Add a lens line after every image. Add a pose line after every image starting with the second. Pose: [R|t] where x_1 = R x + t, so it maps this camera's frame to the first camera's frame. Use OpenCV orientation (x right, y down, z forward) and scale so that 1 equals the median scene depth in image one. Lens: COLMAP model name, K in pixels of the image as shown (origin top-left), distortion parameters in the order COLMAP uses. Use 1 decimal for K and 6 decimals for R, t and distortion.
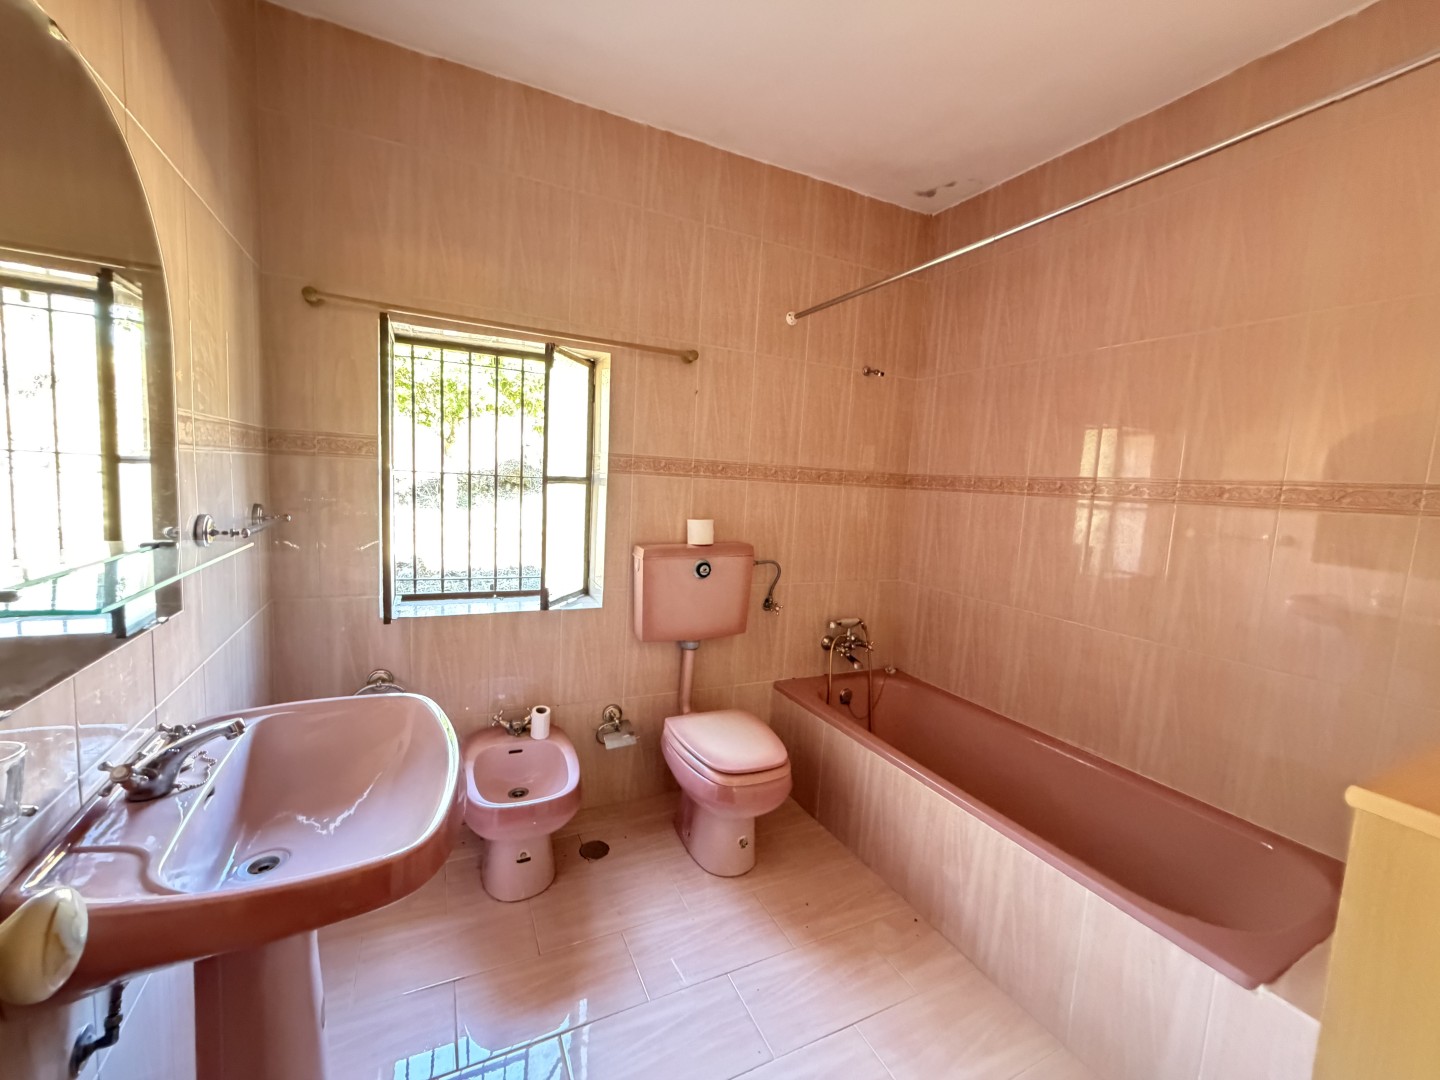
lens RADIAL K [[581.2, 0, 718.8], [0, 581.2, 538.2], [0, 0, 1]] dist [-0.000694, -0.000104]
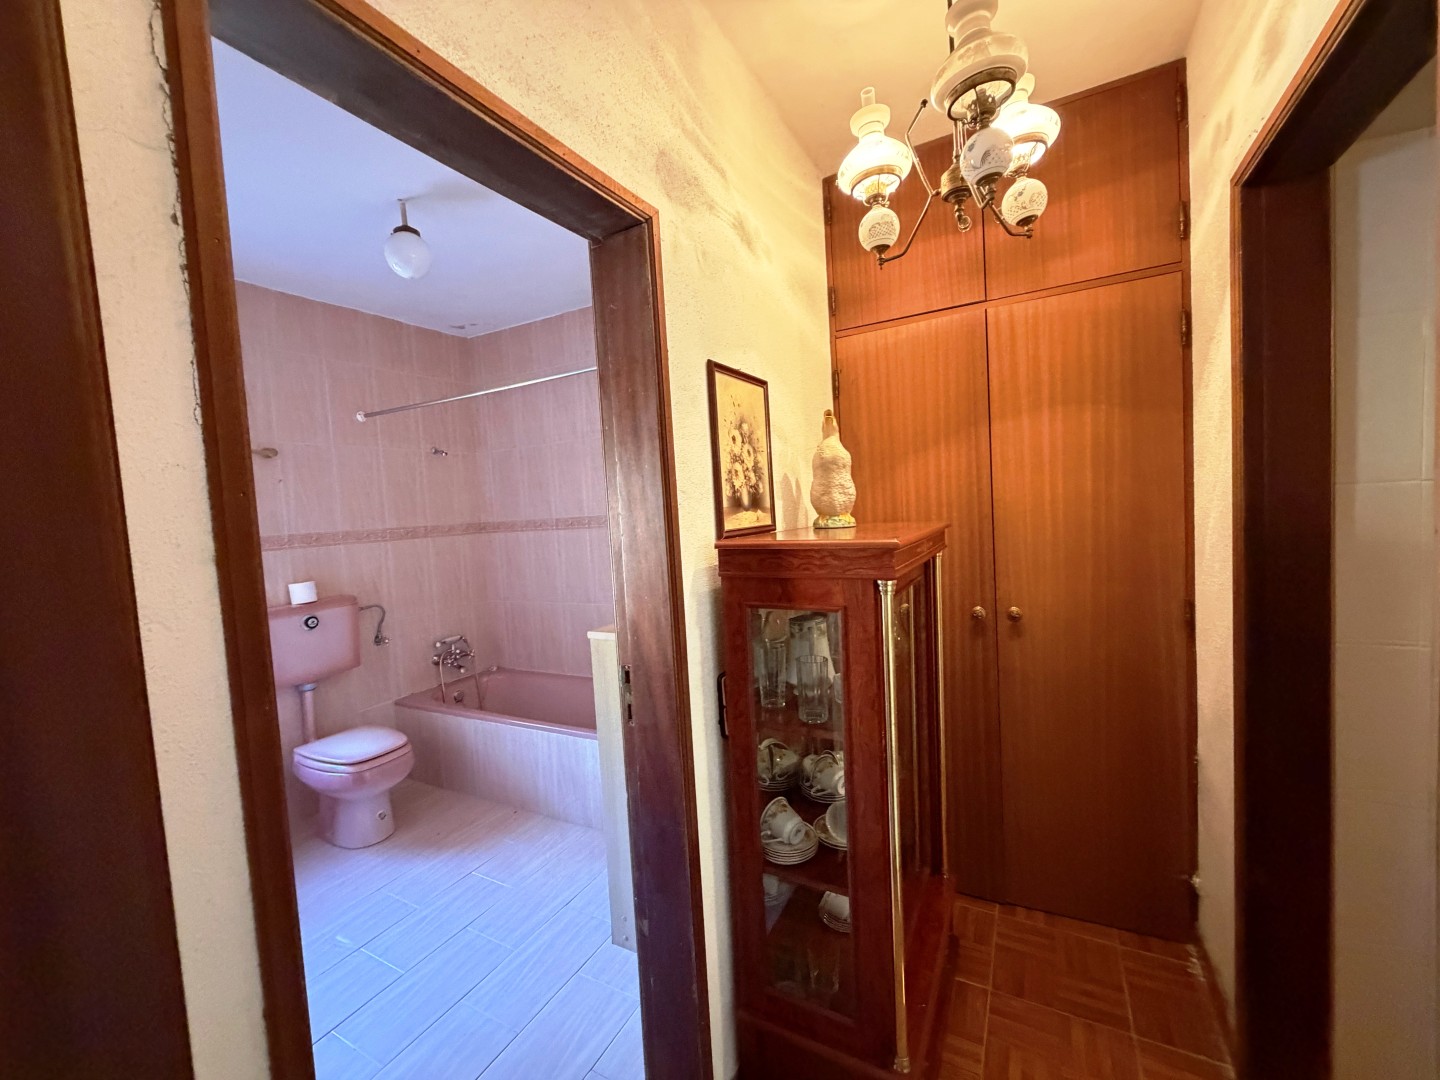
lens RADIAL K [[581.2, 0, 722.5], [0, 581.2, 539.0], [0, 0, 1]] dist [-0.000694, -0.000104]
pose [[0.808513, -0.135629, 0.572635, -0.002664], [0.161350, 0.986879, 0.005931, 0.011646], [-0.565926, 0.087599, 0.819789, -0.473251]]
